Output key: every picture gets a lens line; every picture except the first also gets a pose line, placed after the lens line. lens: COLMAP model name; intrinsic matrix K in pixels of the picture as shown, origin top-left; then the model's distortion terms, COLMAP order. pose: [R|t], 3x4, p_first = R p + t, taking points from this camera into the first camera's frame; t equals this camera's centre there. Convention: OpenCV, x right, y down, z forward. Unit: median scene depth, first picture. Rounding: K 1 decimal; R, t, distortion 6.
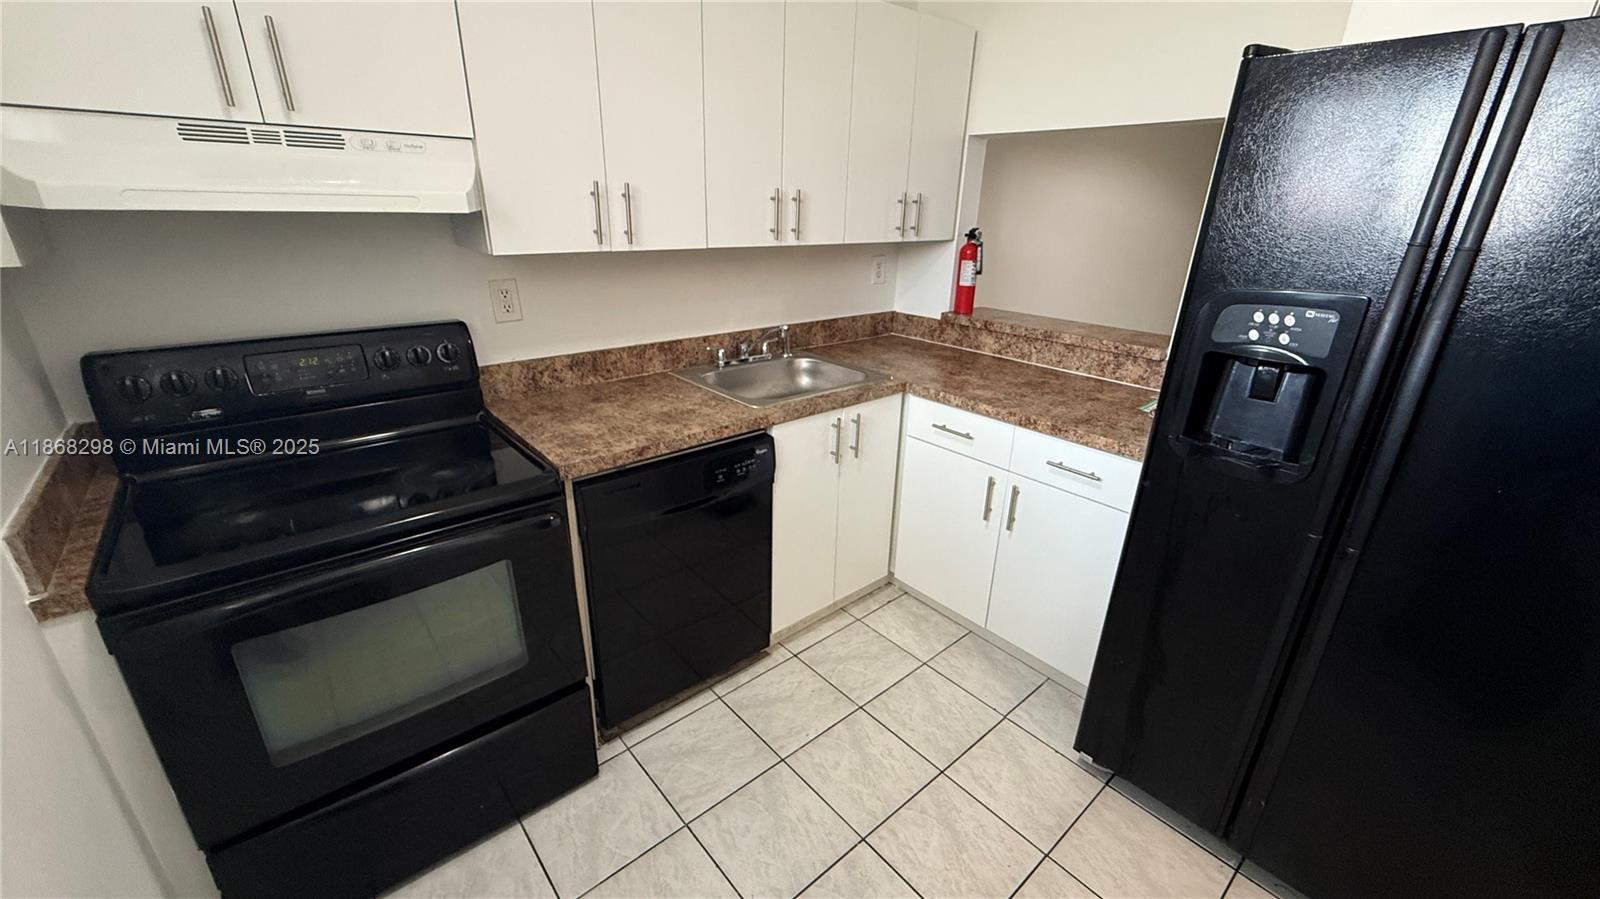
lens RADIAL K [[635.7, 0, 798.9], [0, 635.7, 450.9], [0, 0, 1]] dist [0.006288, 0.000321]
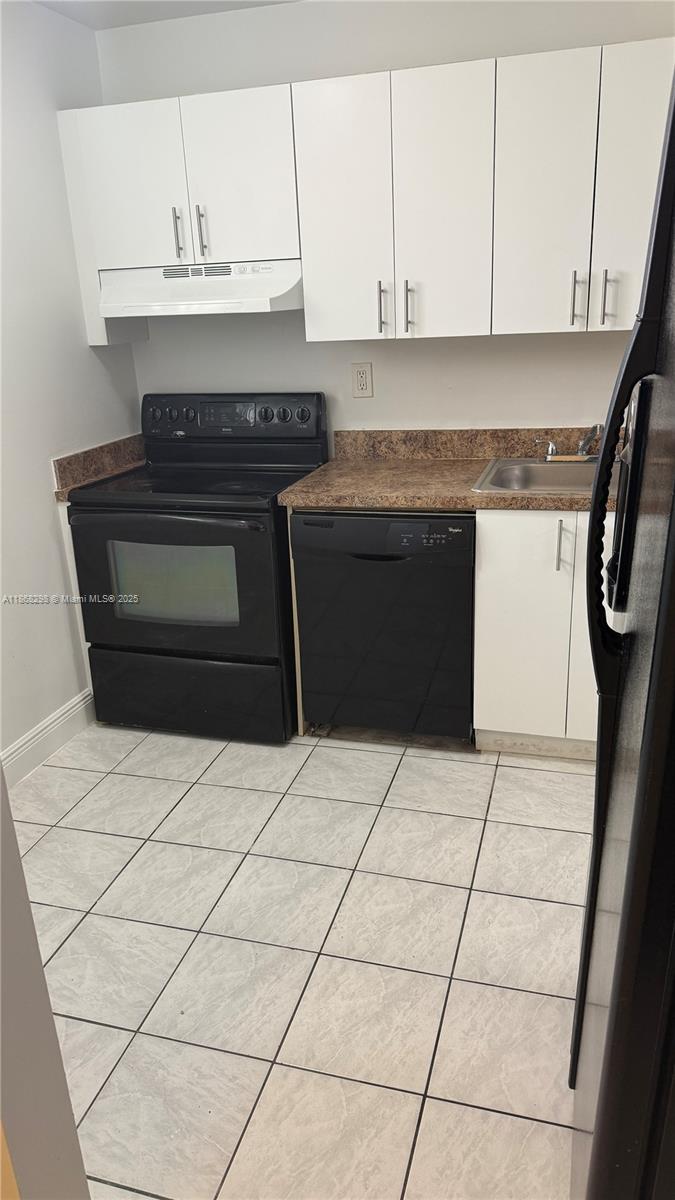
lens RADIAL K [[828.0, 0, 336.7], [0, 828.0, 608.4], [0, 0, 1]] dist [0.082480, -0.002506]
pose [[0.541985, 0.249682, -0.802441, 0.993147], [-0.255819, 0.958548, 0.125470, 0.002640], [0.800506, 0.137277, 0.583391, 0.063726]]
